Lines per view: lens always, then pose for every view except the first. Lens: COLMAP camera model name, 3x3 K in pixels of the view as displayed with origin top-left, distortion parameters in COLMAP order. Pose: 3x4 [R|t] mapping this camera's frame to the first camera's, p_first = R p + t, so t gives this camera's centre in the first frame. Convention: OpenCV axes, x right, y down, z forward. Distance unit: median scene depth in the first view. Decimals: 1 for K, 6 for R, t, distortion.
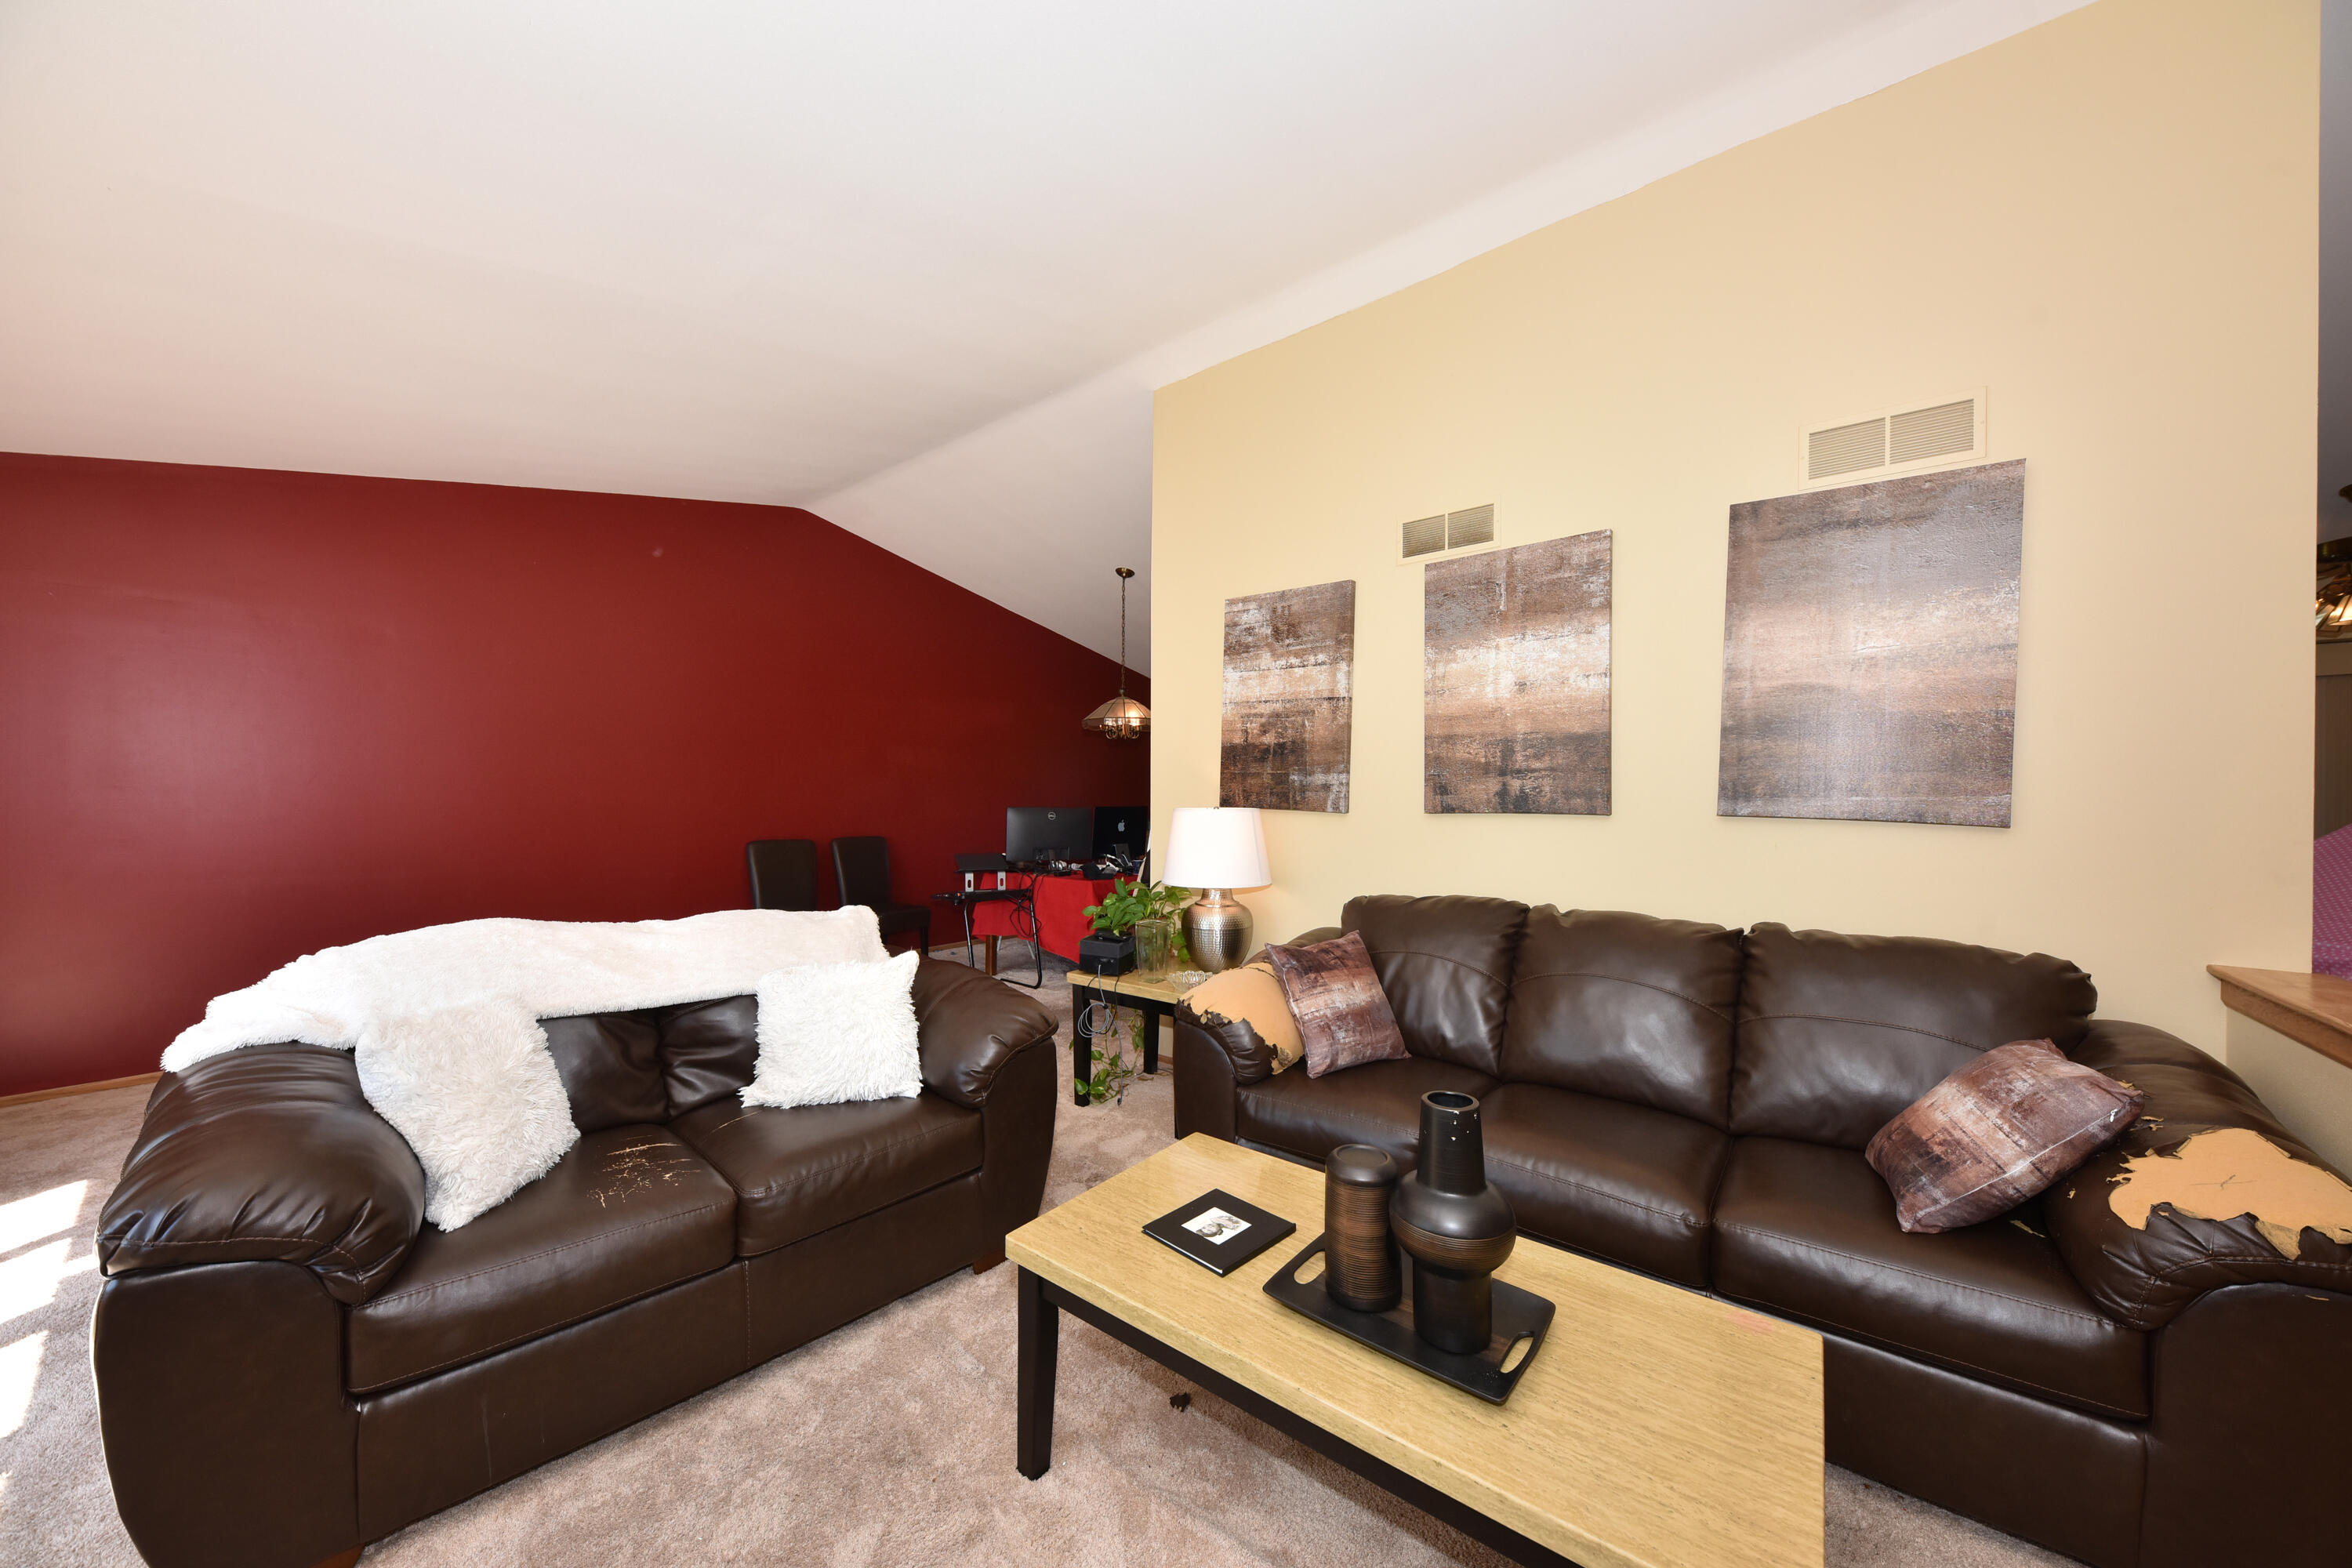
lens RADIAL K [[809.5, 0, 1182.8], [0, 809.5, 795.5], [0, 0, 1]] dist [-0.002017, -0.000247]
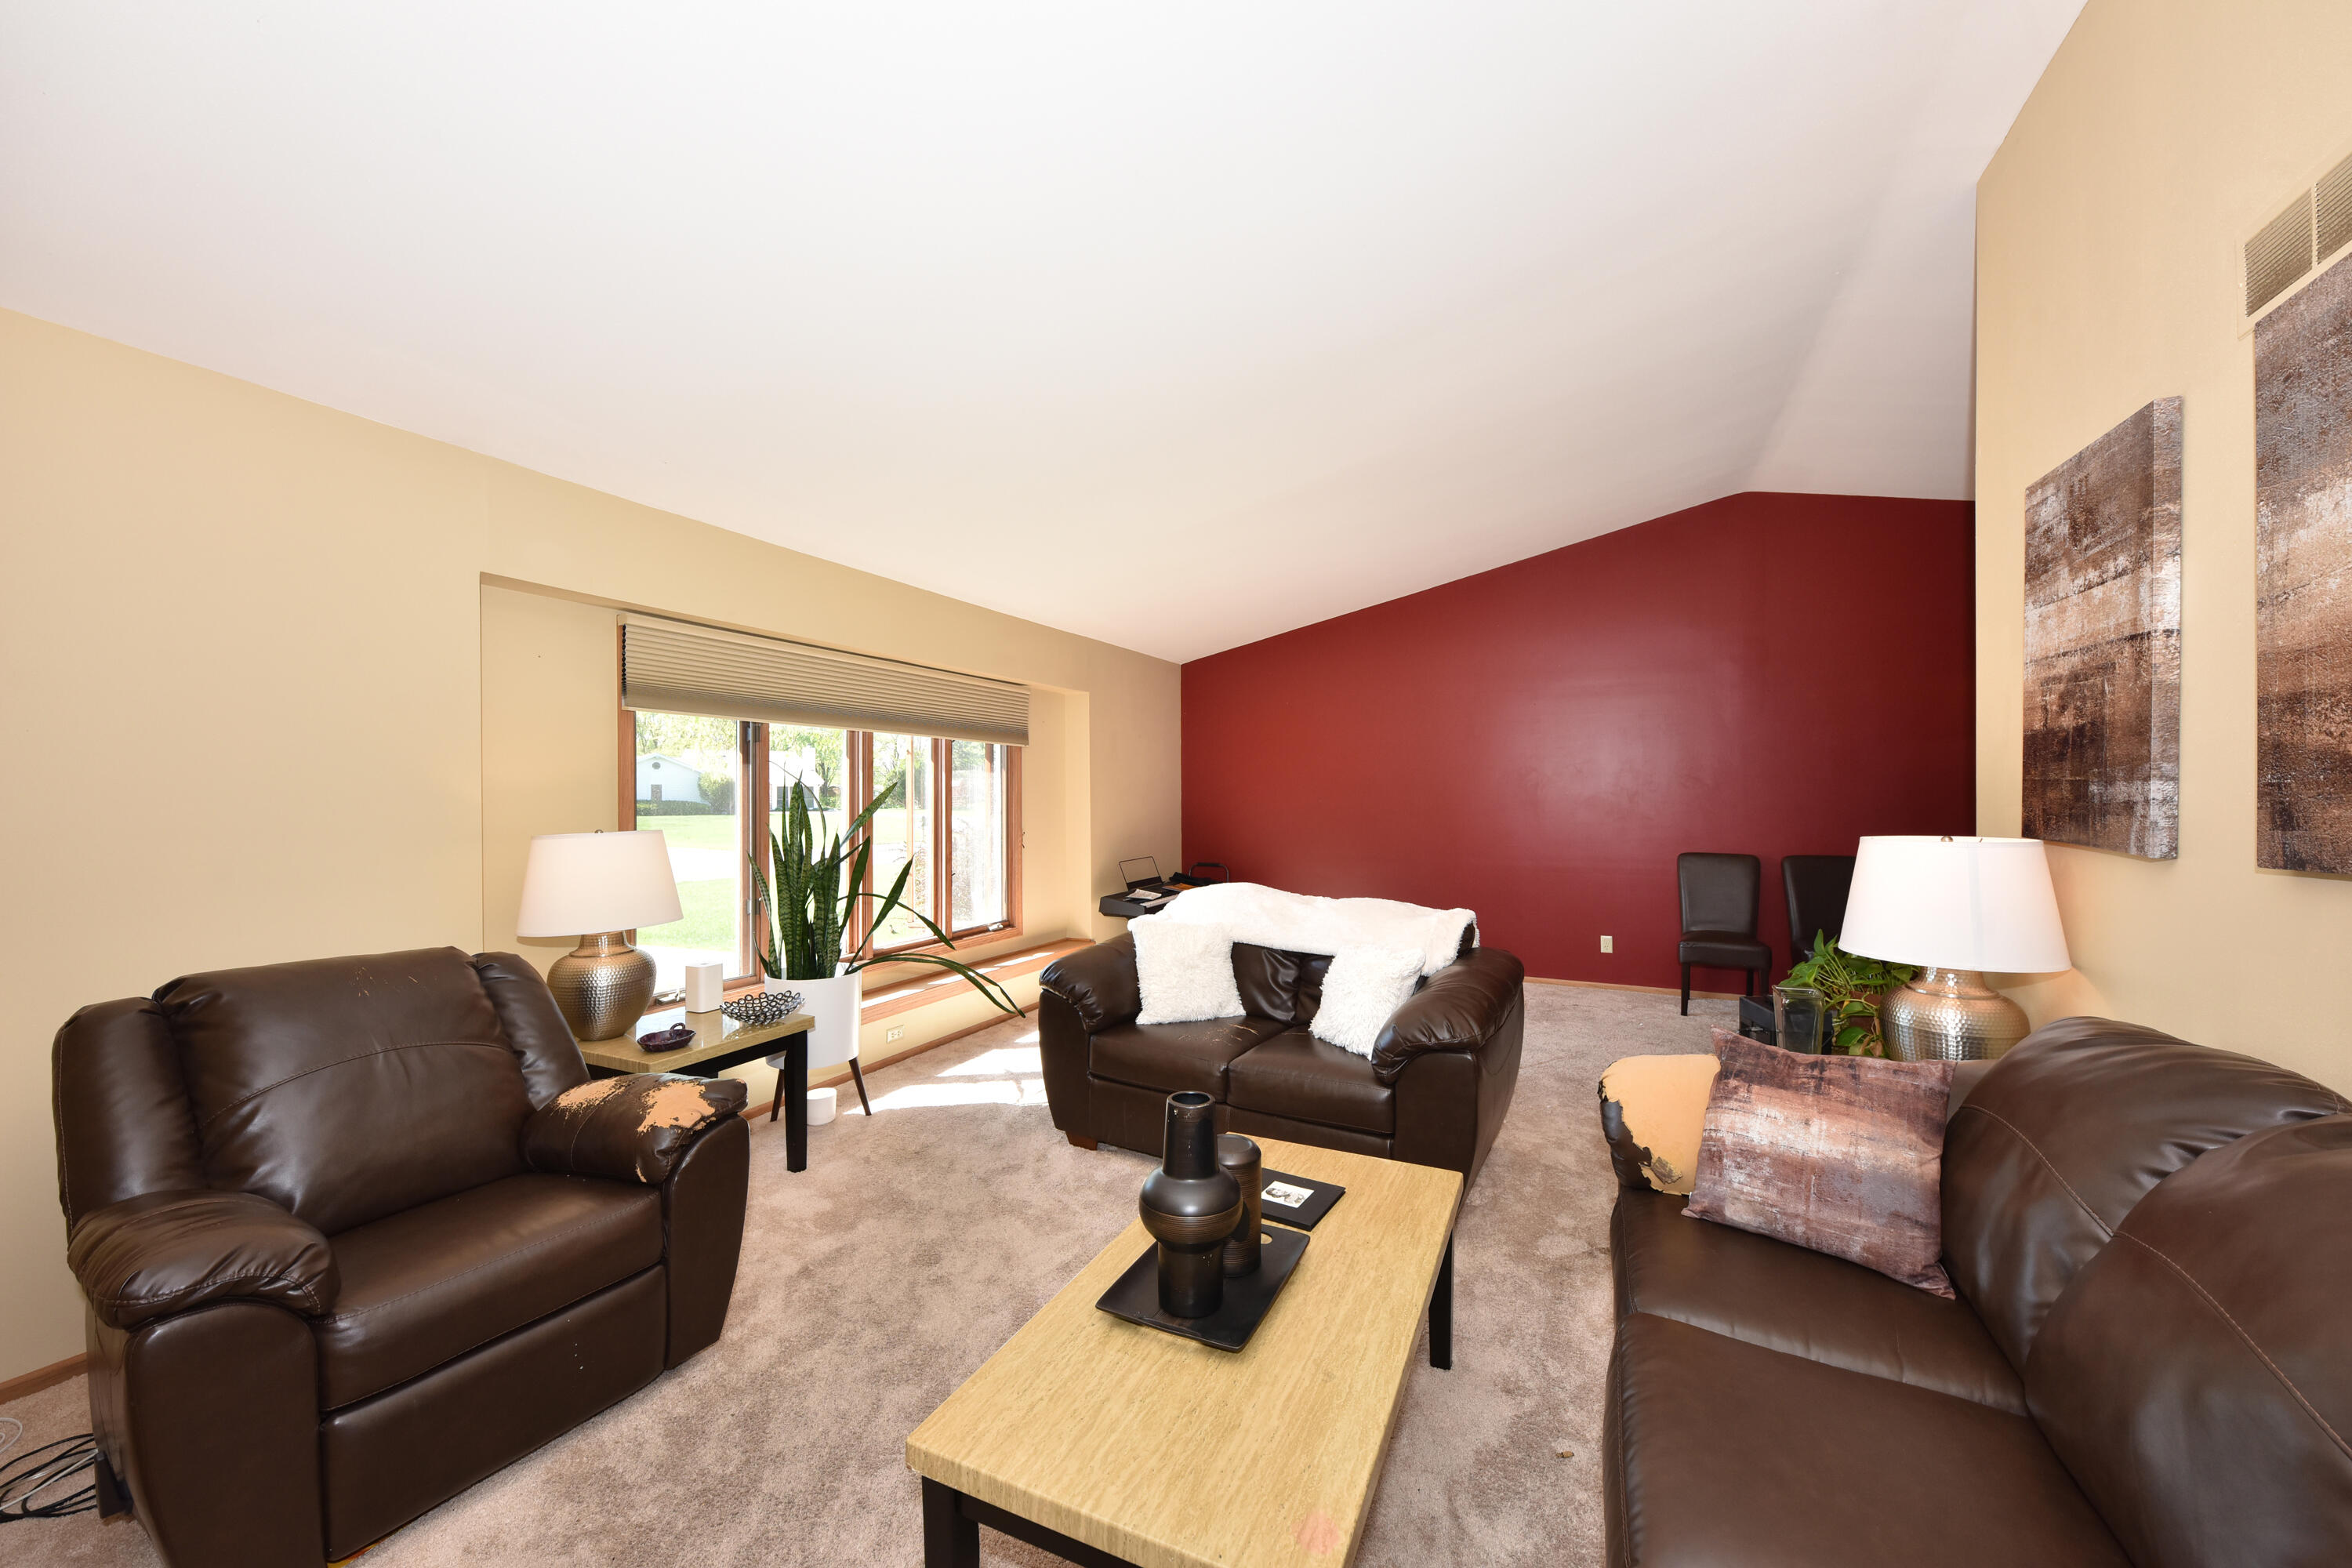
lens RADIAL K [[884.5, 0, 1176.0], [0, 884.5, 784.0], [0, 0, 1]] dist [0.001519, 0.000152]
pose [[0.214349, -0.019422, -0.976564, 0.606039], [0.006796, 0.999808, -0.018392, -0.018843], [0.976733, -0.002694, 0.214440, 0.273831]]
